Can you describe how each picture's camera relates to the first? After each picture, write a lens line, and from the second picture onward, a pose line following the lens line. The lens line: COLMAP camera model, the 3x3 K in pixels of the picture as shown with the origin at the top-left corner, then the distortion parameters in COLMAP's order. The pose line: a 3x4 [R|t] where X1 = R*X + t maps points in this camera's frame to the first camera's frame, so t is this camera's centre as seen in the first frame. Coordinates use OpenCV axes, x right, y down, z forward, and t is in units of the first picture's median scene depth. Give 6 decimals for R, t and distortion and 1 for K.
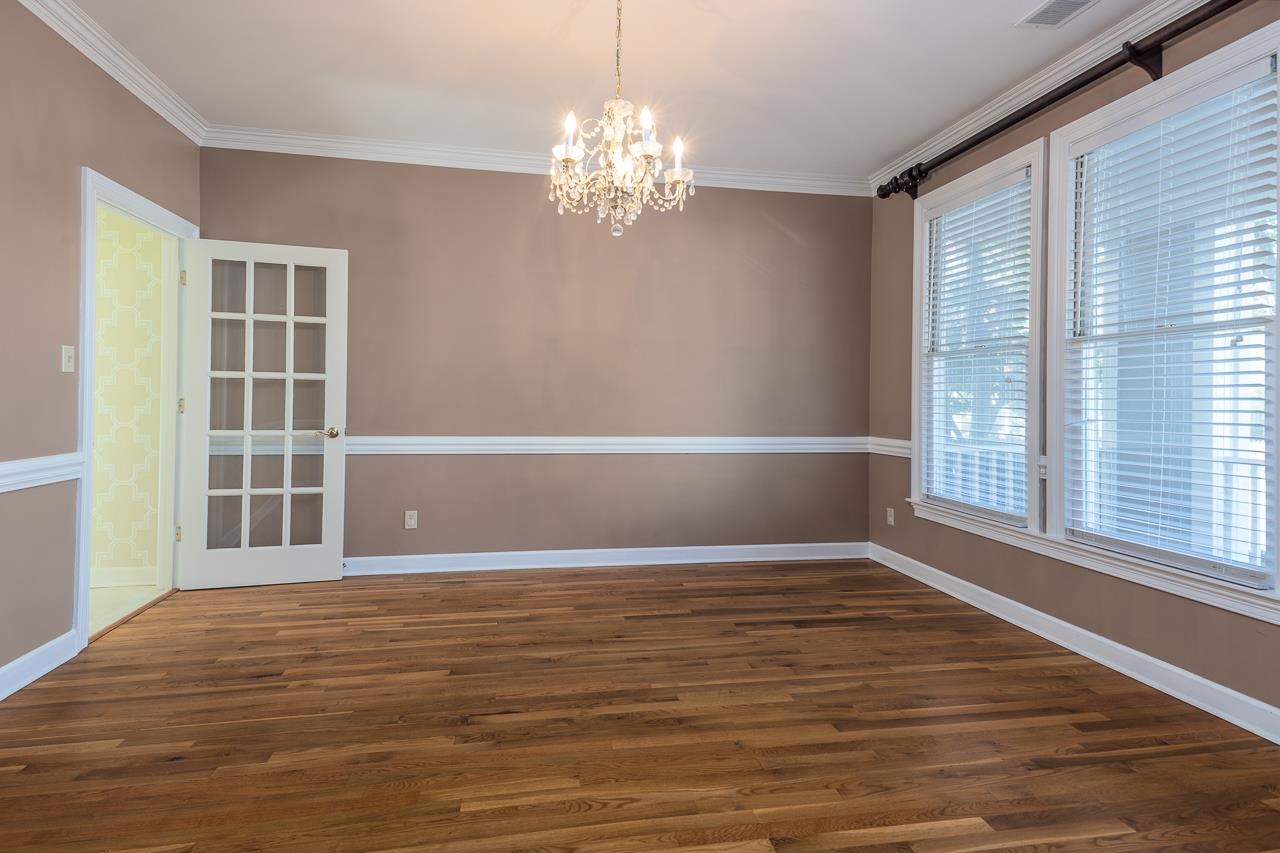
lens RADIAL K [[621.7, 0, 632.5], [0, 621.7, 395.1], [0, 0, 1]] dist [0.042183, -0.005470]
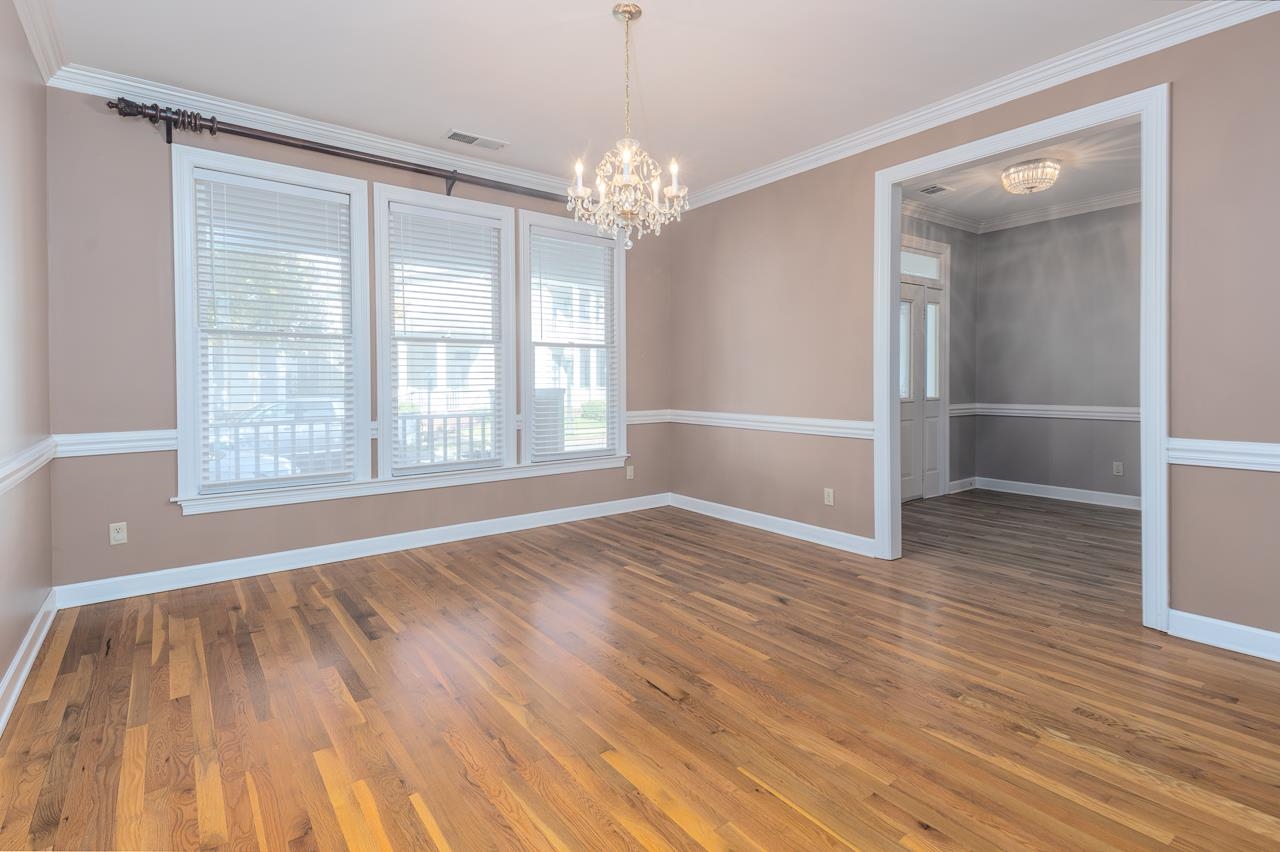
lens RADIAL K [[621.7, 0, 659.6], [0, 621.7, 388.9], [0, 0, 1]] dist [0.042183, -0.005470]
pose [[-0.464015, -0.023209, 0.885523, -0.816969], [-0.005585, 0.999713, 0.023276, -0.007222], [-0.885810, 0.005855, -0.464011, 1.080851]]
